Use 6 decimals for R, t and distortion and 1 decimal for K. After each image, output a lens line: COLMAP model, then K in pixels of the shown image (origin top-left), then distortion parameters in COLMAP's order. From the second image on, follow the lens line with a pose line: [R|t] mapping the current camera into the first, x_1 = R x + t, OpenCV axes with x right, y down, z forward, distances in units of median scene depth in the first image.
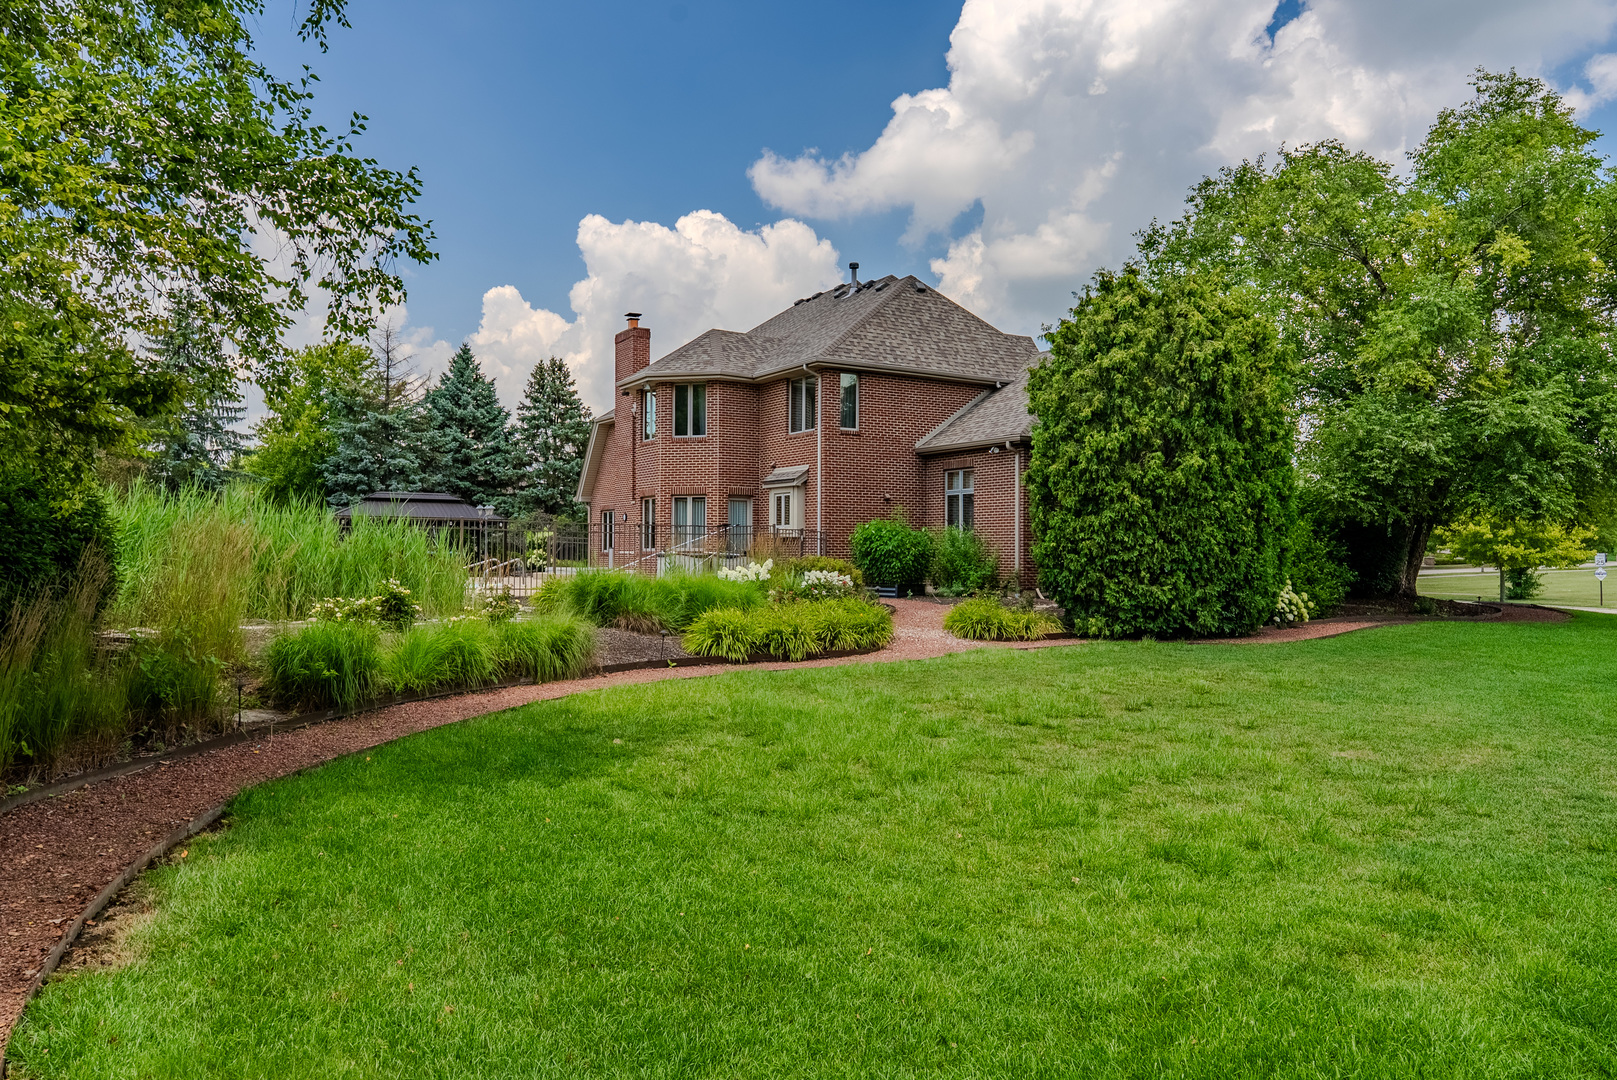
lens RADIAL K [[1152.6, 0, 810.3], [0, 1152.6, 539.9], [0, 0, 1]] dist [-0.005273, 0.000219]
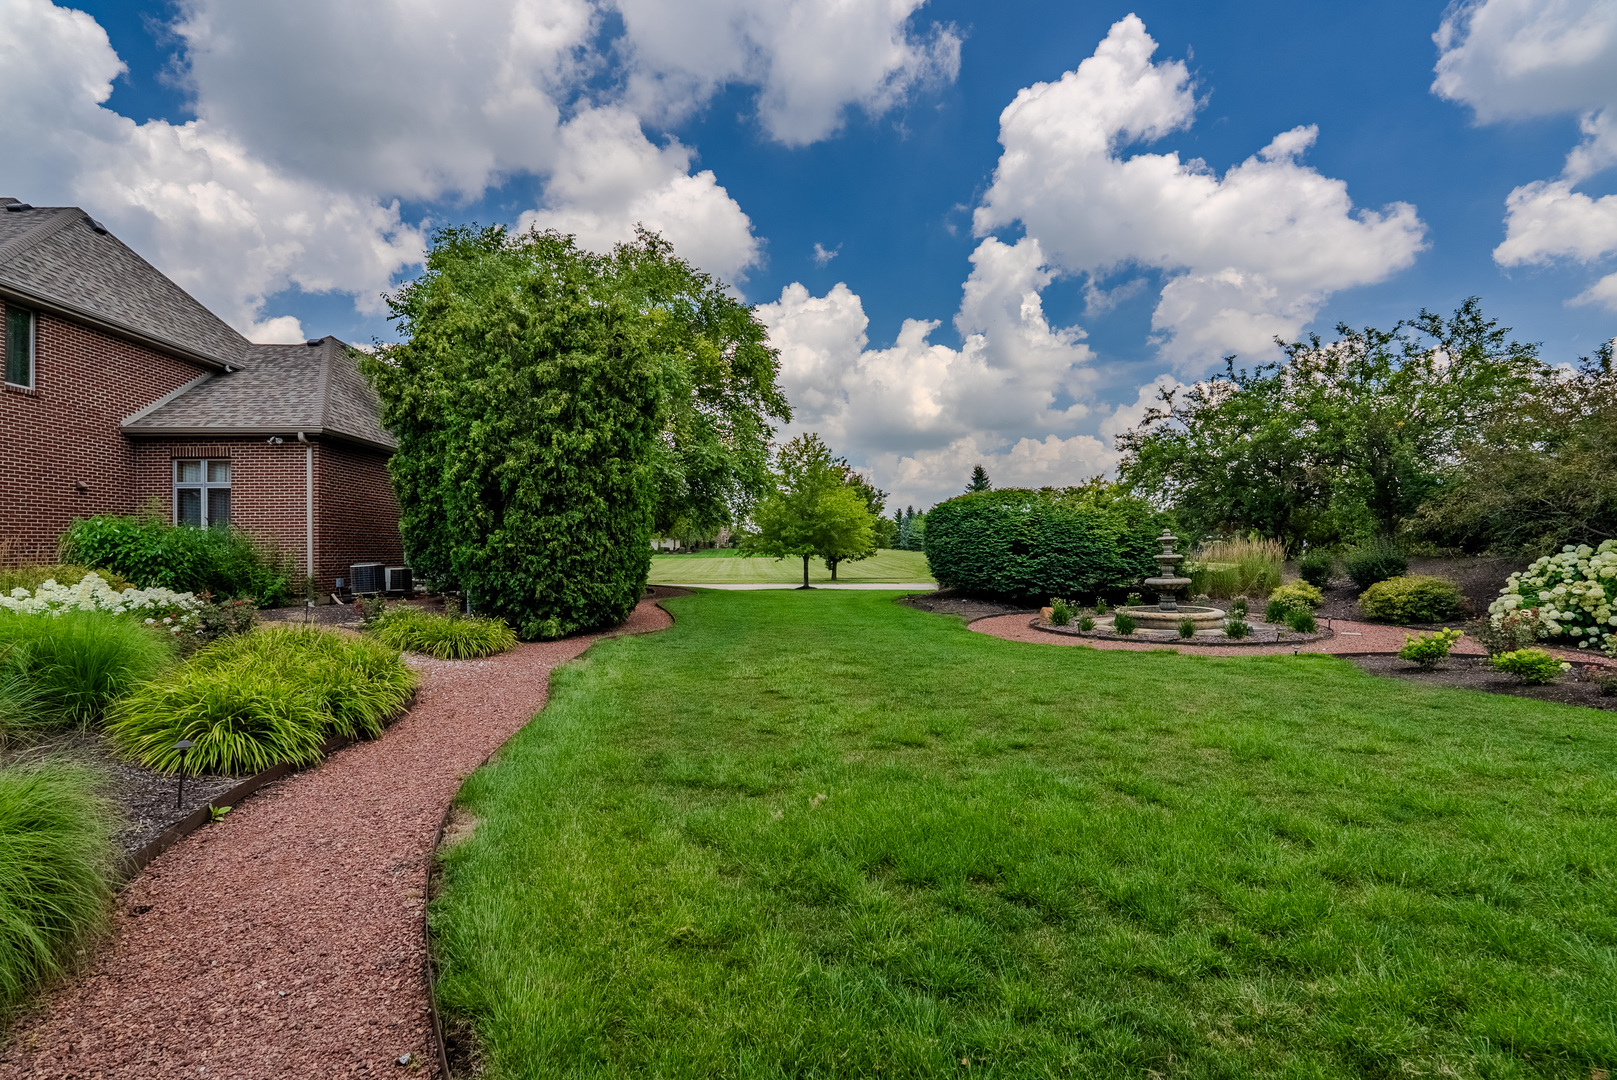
lens RADIAL K [[730.9, 0, 809.4], [0, 730.9, 535.1], [0, 0, 1]] dist [0.001118, 0.000165]
pose [[0.445284, 0.006809, 0.895363, -0.216905], [0.004095, 0.999945, -0.009641, 0.002425], [-0.895380, 0.007959, 0.445232, 0.523257]]
